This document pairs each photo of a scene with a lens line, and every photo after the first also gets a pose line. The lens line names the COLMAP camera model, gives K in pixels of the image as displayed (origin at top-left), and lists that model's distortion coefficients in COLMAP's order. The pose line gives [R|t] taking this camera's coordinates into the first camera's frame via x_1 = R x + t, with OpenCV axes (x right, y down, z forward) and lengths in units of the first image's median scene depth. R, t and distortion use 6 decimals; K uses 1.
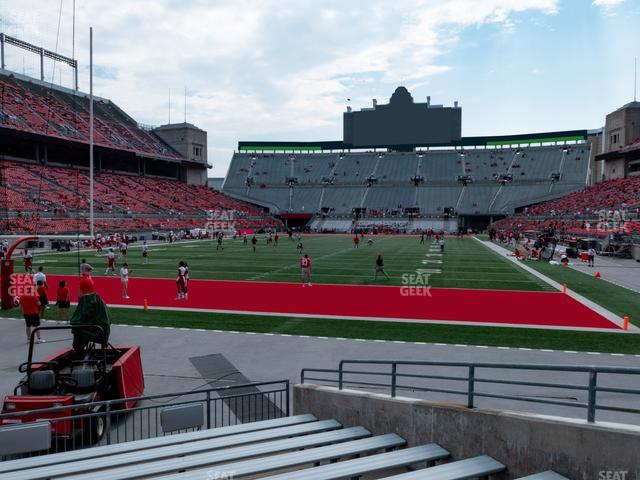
lens RADIAL K [[509.8, 0, 319.8], [0, 509.8, 241.9], [0, 0, 1]] dist [-0.042266, 0.068620]
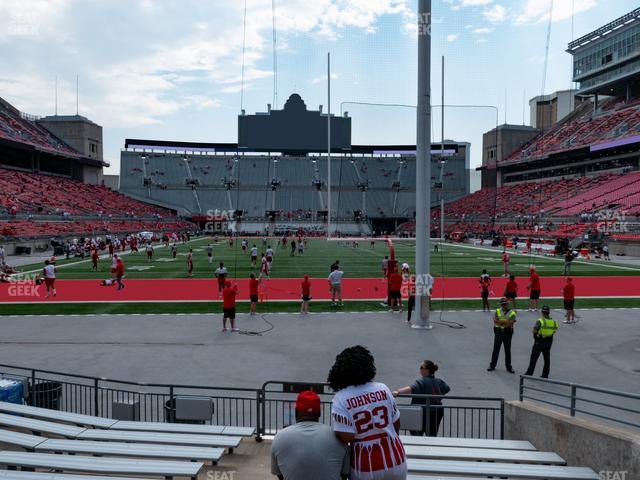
lens RADIAL K [[510.9, 0, 322.1], [0, 510.9, 239.7], [0, 0, 1]] dist [-0.033256, 0.064727]
pose [[0.947465, -0.011178, 0.319664, -0.131338], [0.014027, 0.999880, -0.006614, -0.000745], [-0.319552, 0.010750, 0.947508, 0.000869]]
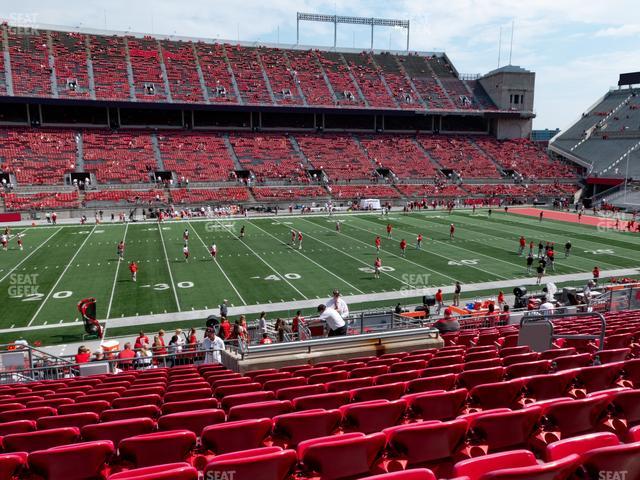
lens RADIAL K [[509.8, 0, 319.8], [0, 509.8, 241.9], [0, 0, 1]] dist [-0.042266, 0.068620]
pose [[0.549121, 0.143787, -0.823281, 0.284257], [-0.041013, 0.988538, 0.145293, -0.045408], [0.834736, -0.046018, 0.548725, 0.218950]]
